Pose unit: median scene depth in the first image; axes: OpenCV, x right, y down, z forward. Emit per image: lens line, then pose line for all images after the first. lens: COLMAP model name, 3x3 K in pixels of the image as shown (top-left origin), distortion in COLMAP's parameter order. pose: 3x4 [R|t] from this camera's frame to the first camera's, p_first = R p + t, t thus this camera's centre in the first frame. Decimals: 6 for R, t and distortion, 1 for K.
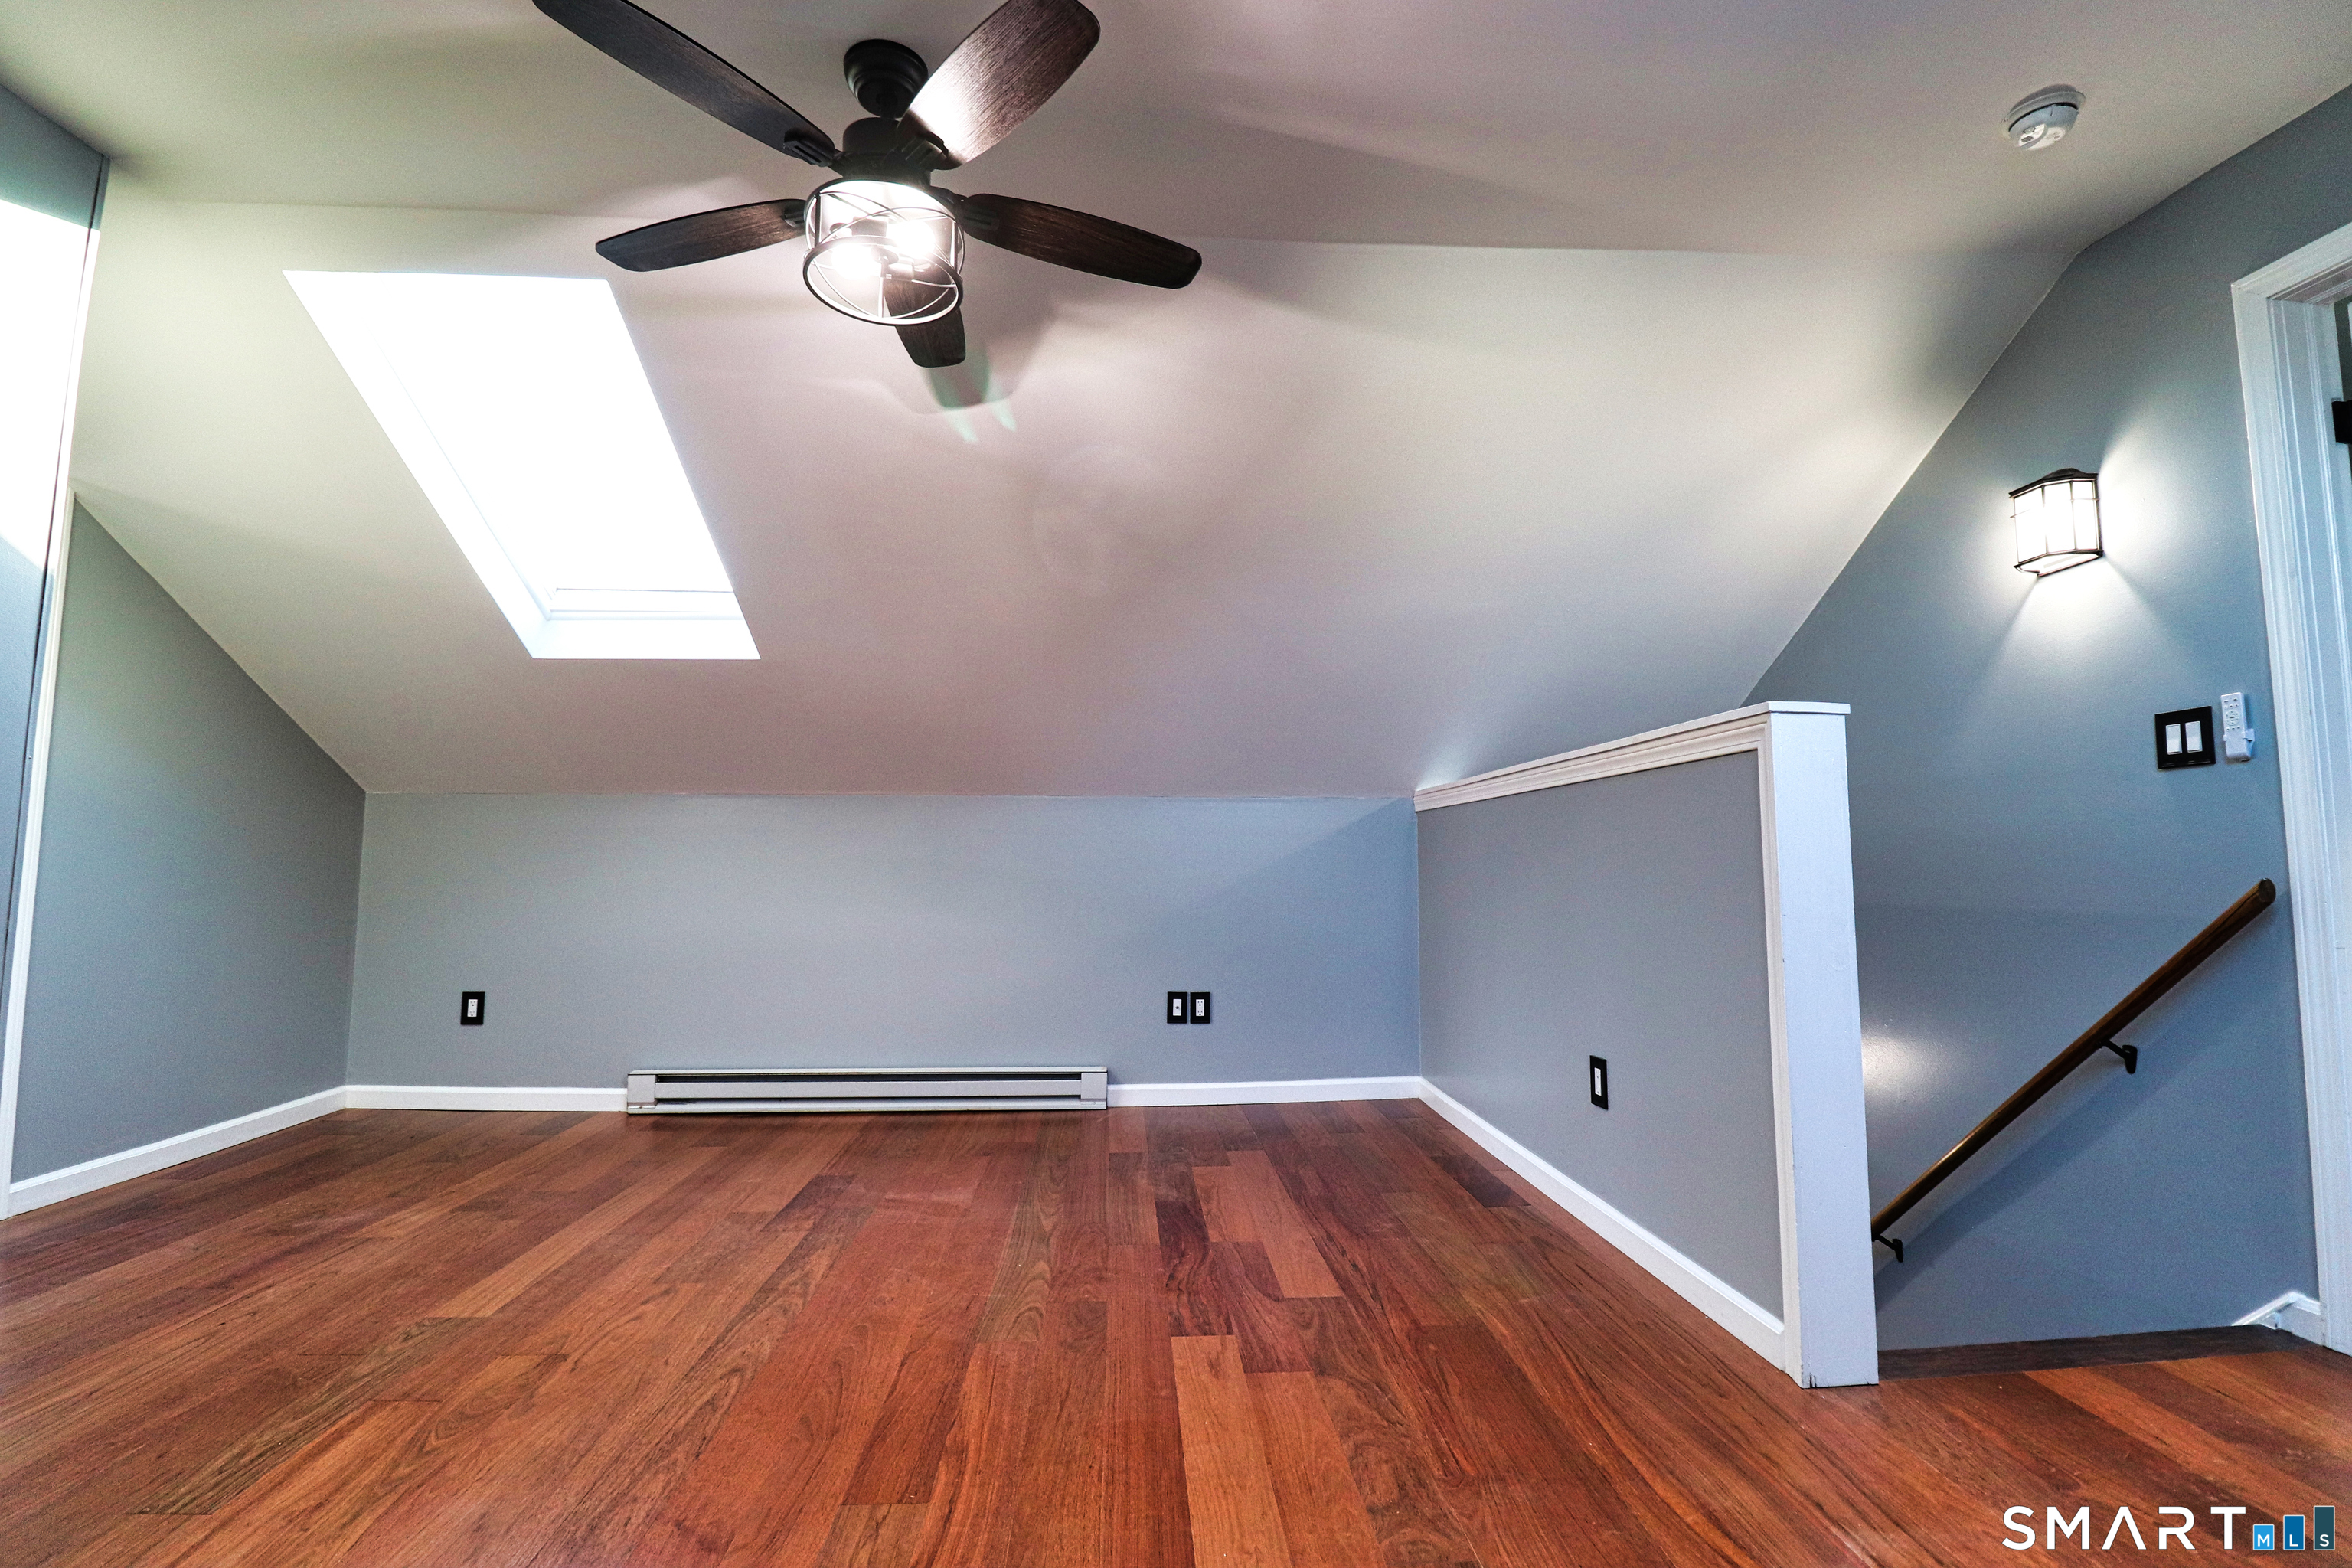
lens RADIAL K [[1093.8, 0, 1174.3], [0, 1093.8, 778.5], [0, 0, 1]] dist [-0.002834, -0.008877]
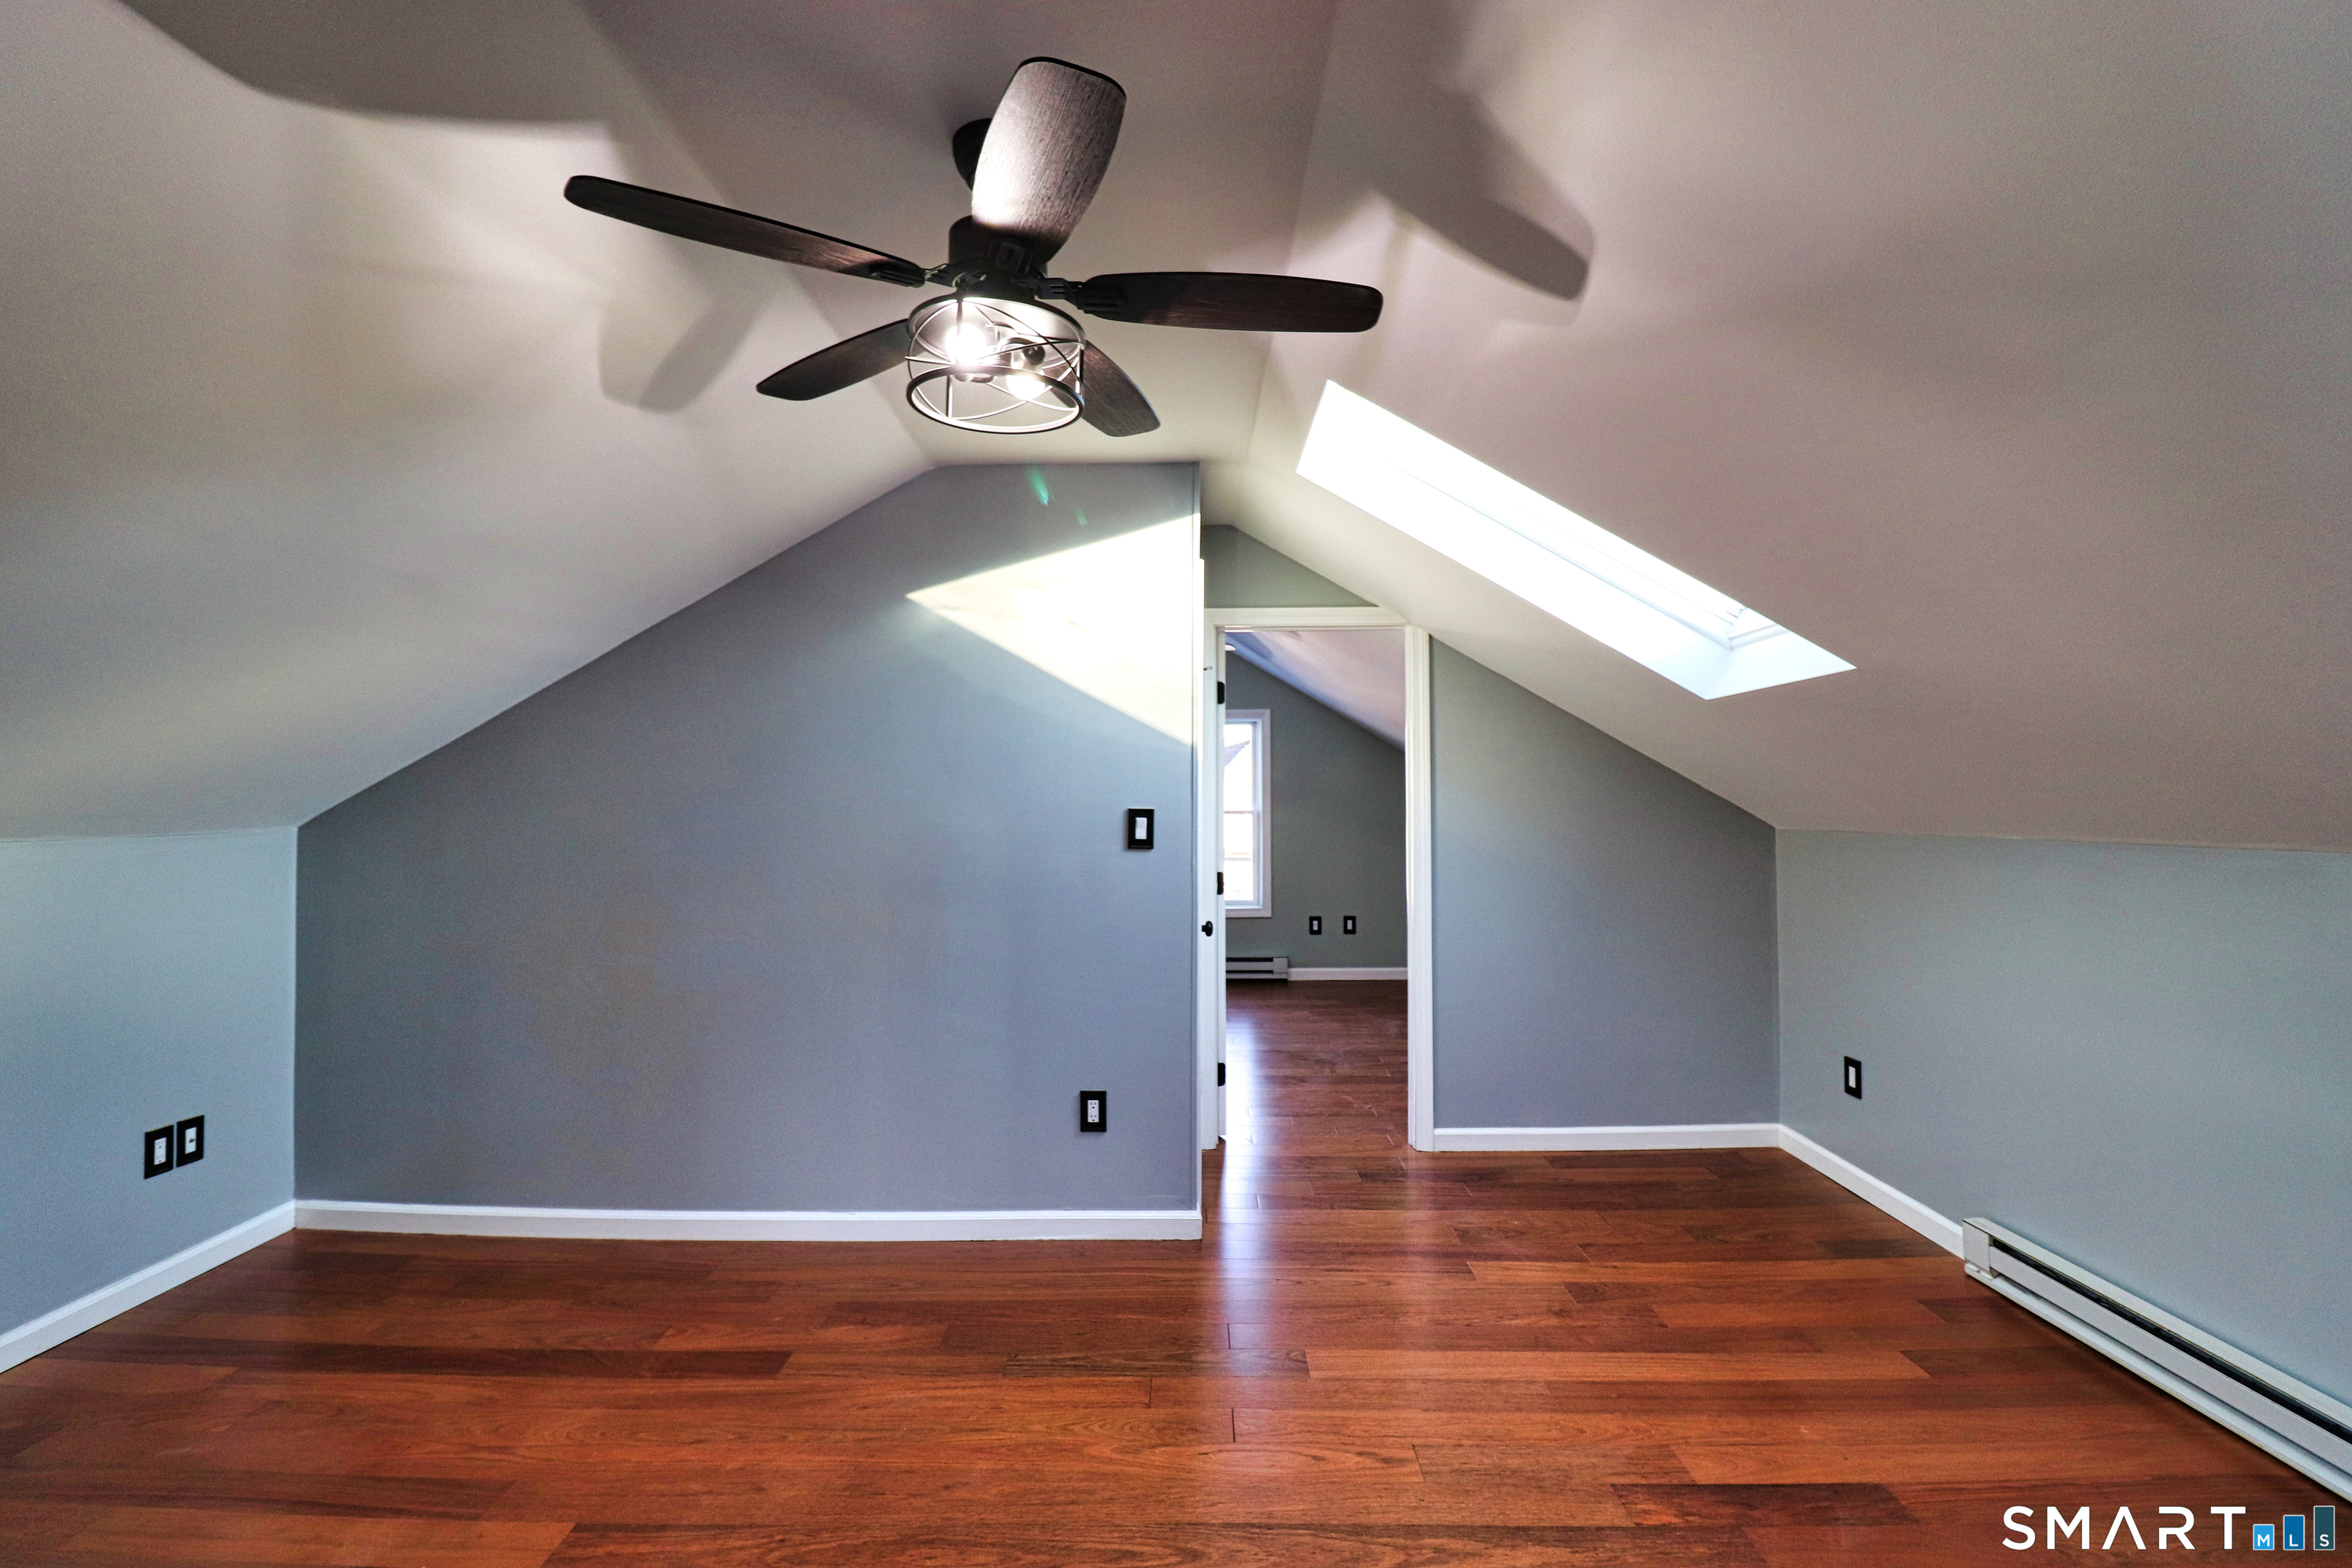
lens RADIAL K [[1093.8, 0, 1173.1], [0, 1093.8, 782.6], [0, 0, 1]] dist [-0.002834, -0.008877]
pose [[-0.065447, -0.019013, -0.997675, 0.335638], [0.085735, 0.996014, -0.024605, -0.062812], [0.994166, -0.087146, -0.063556, 0.662145]]
